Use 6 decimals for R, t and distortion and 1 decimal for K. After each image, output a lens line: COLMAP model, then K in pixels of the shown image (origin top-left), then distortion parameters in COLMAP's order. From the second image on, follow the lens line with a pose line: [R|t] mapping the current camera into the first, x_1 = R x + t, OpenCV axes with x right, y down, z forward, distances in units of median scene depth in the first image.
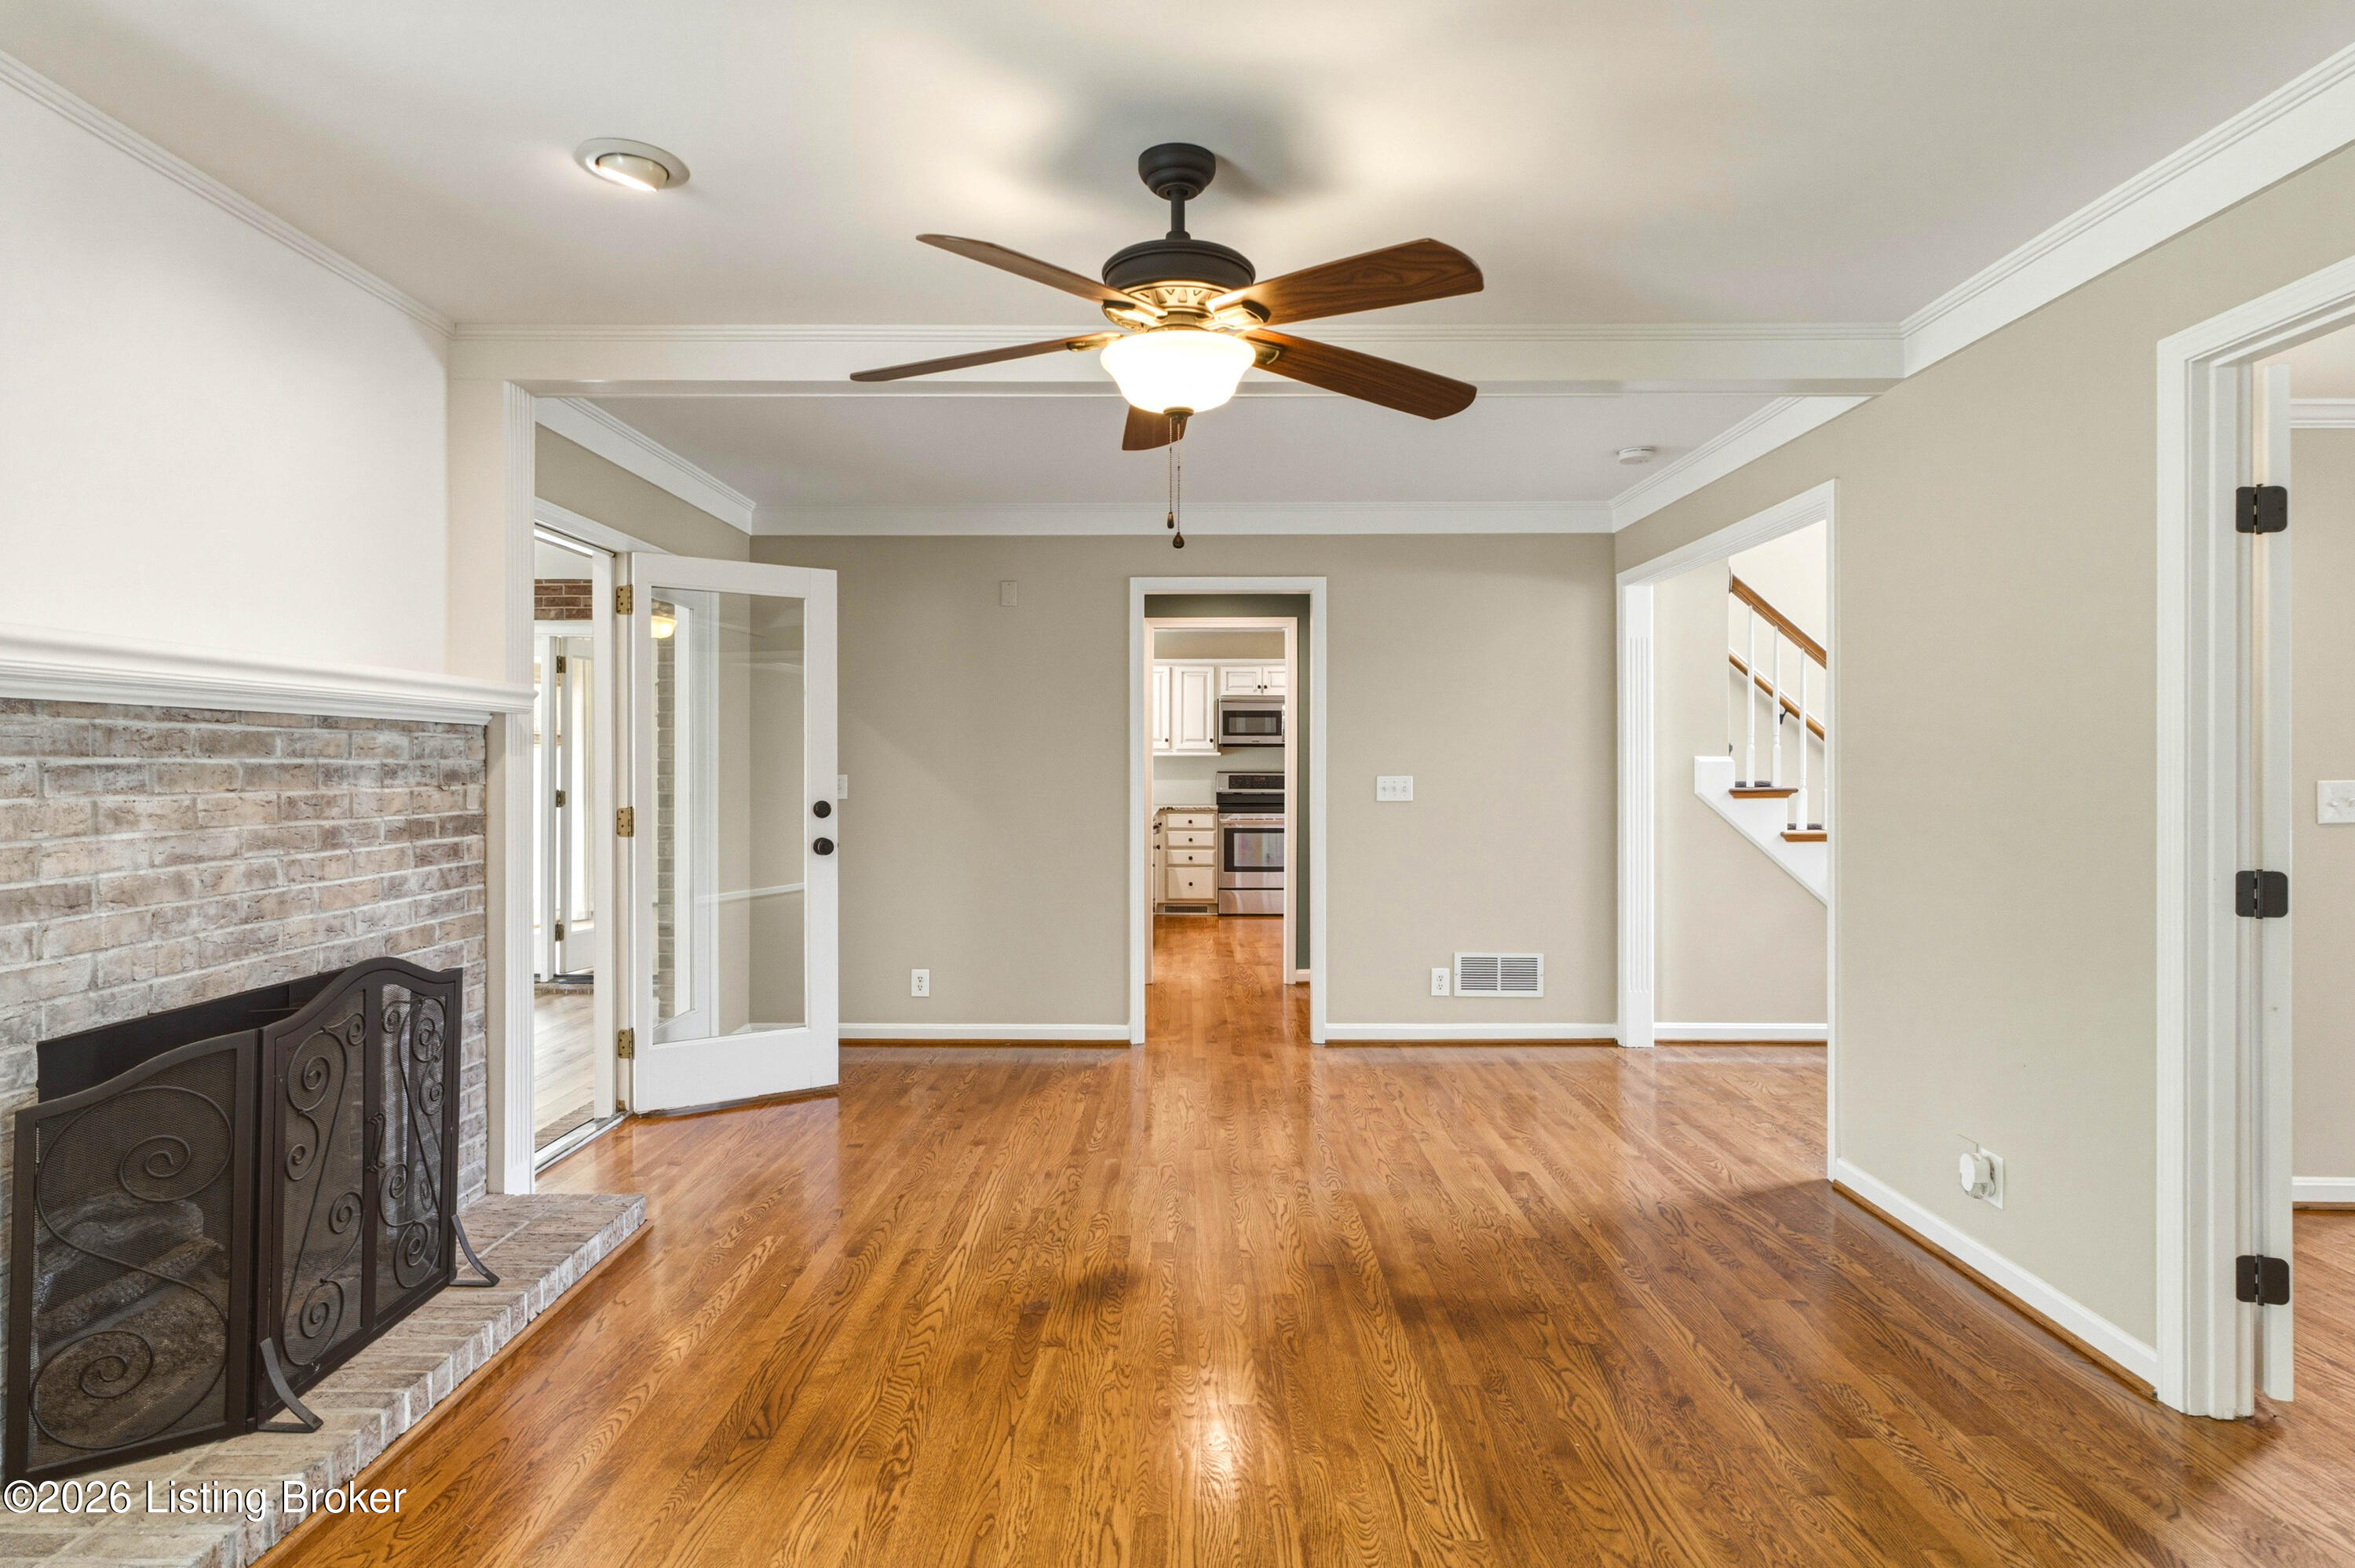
lens RADIAL K [[1078.4, 0, 1175.3], [0, 1078.4, 770.6], [0, 0, 1]] dist [-0.001408, -0.000066]
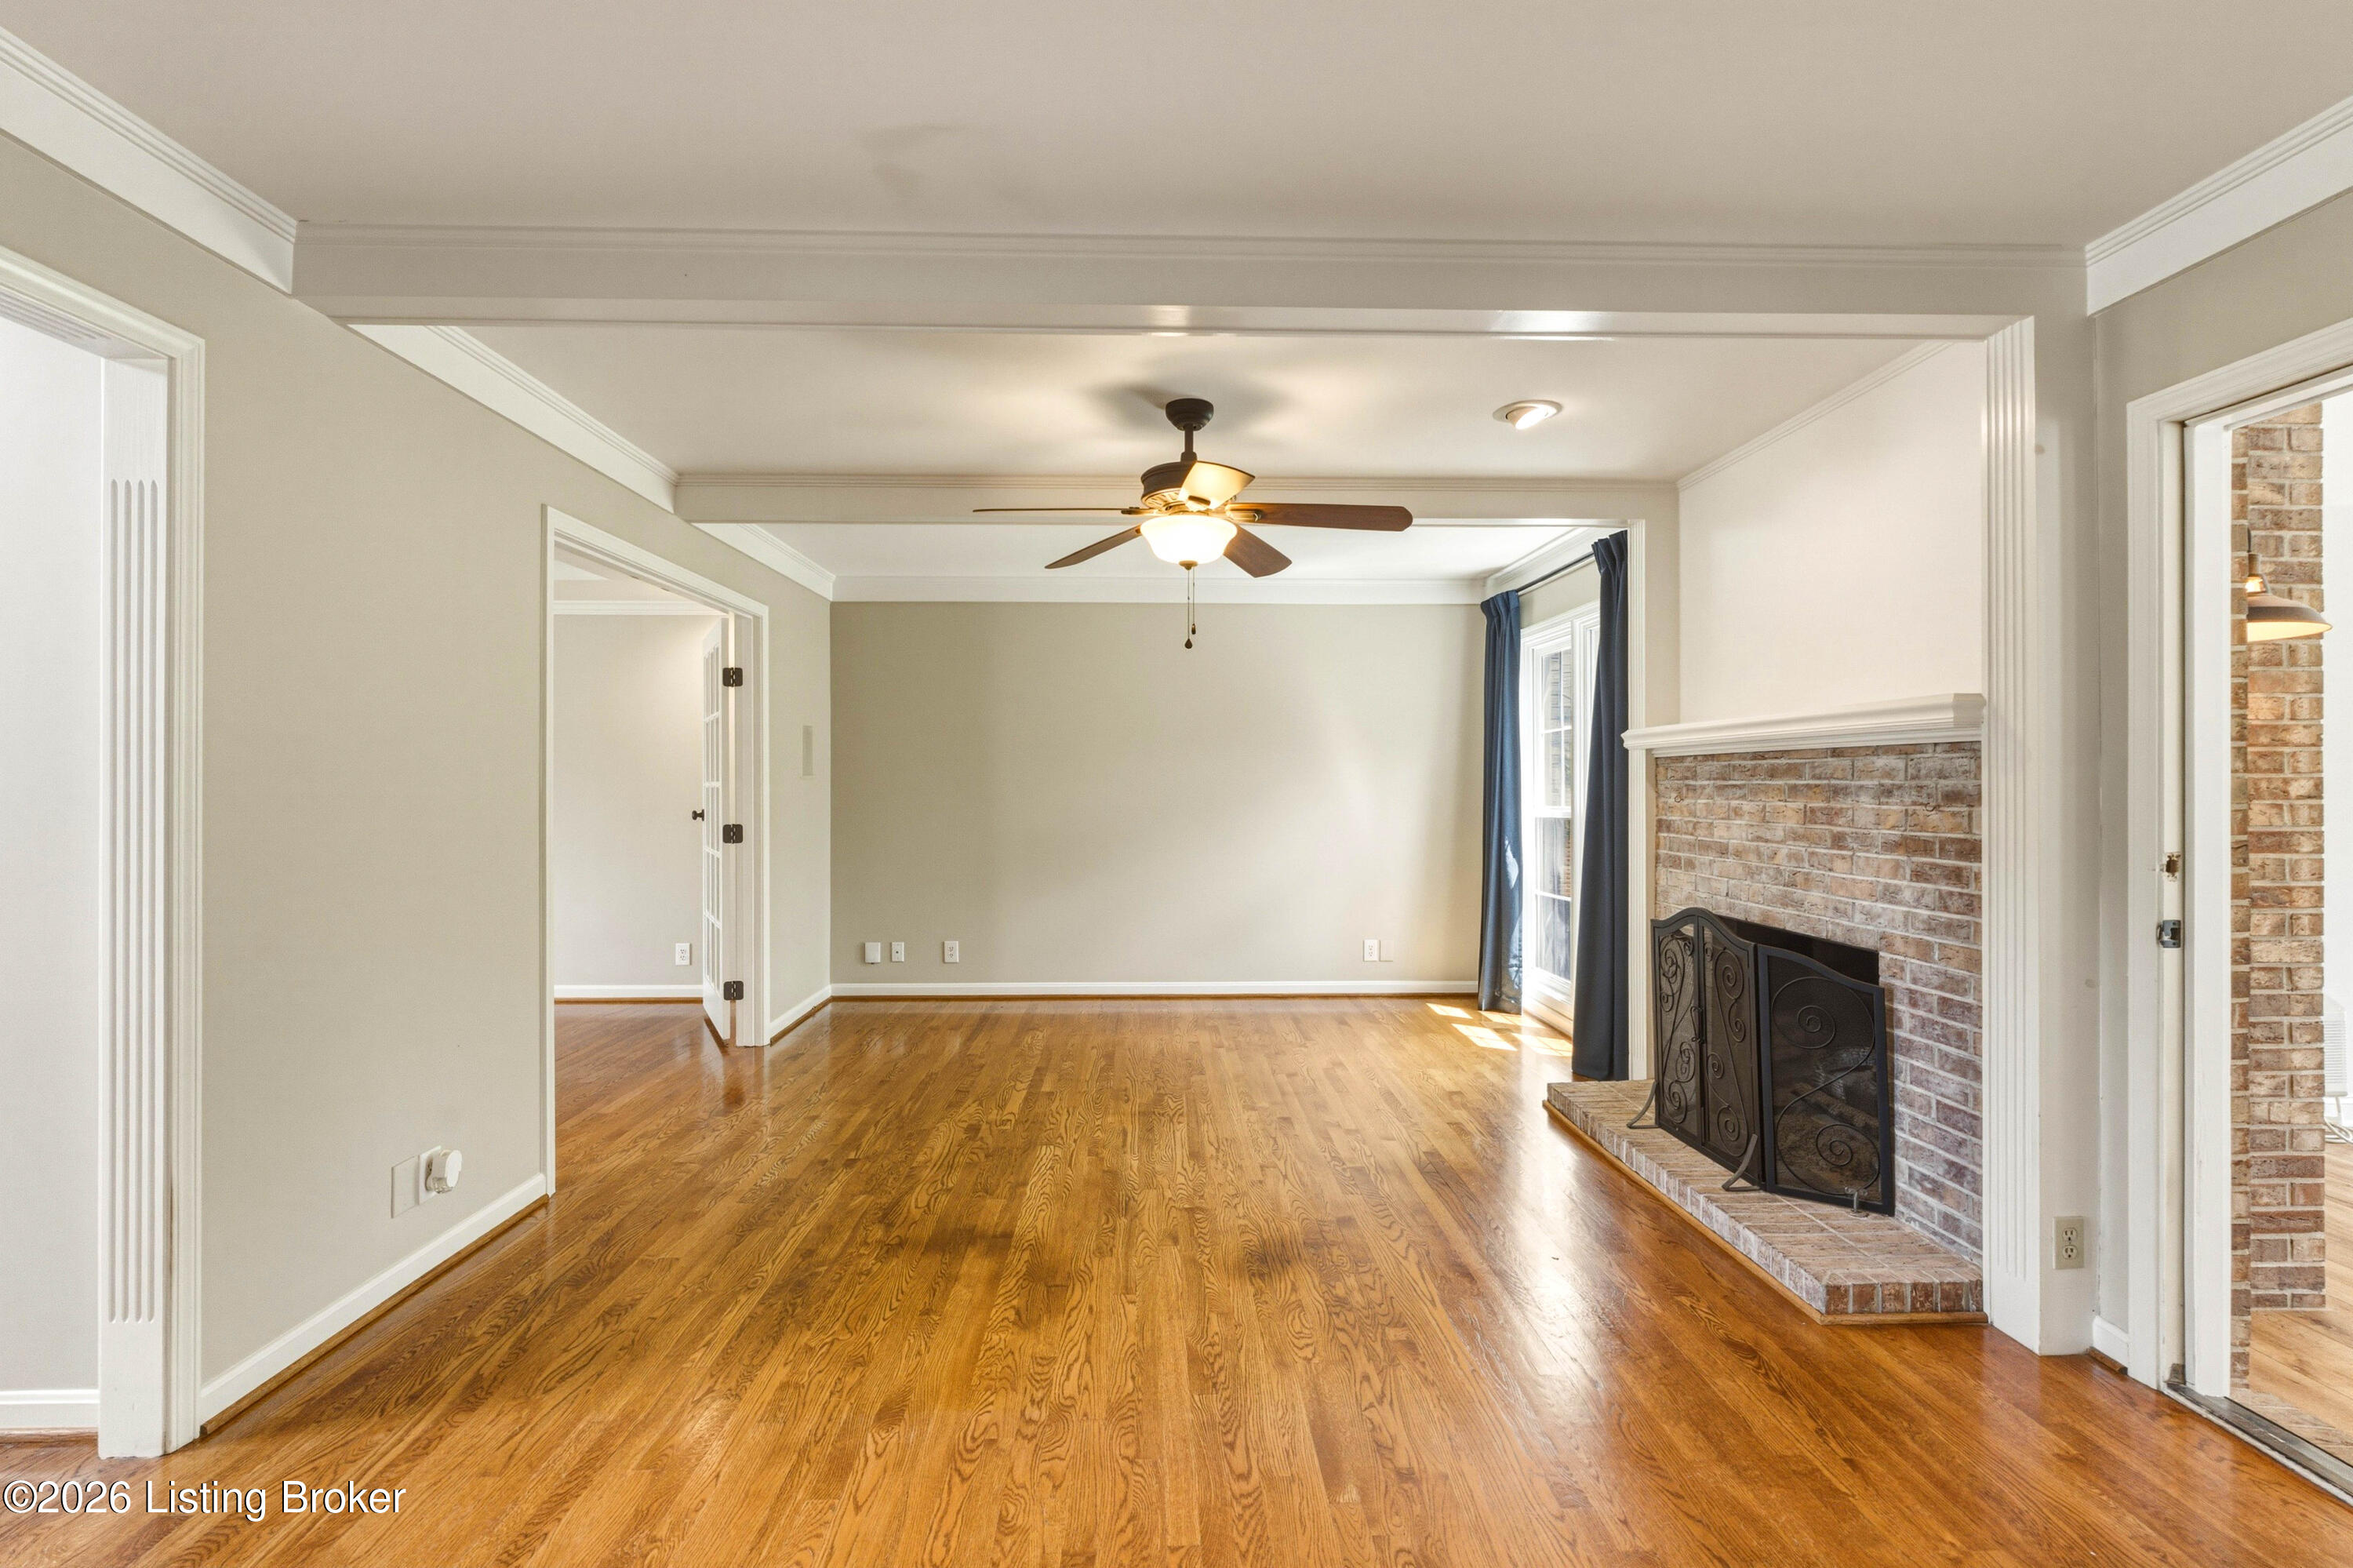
lens RADIAL K [[1077.7, 0, 1176.9], [0, 1077.7, 778.2], [0, 0, 1]] dist [-0.001408, -0.000066]
pose [[-0.999077, -0.000902, -0.042957, 0.076643], [-0.000972, 0.999998, 0.001614, -0.014655], [0.042956, 0.001654, -0.999076, 2.259118]]
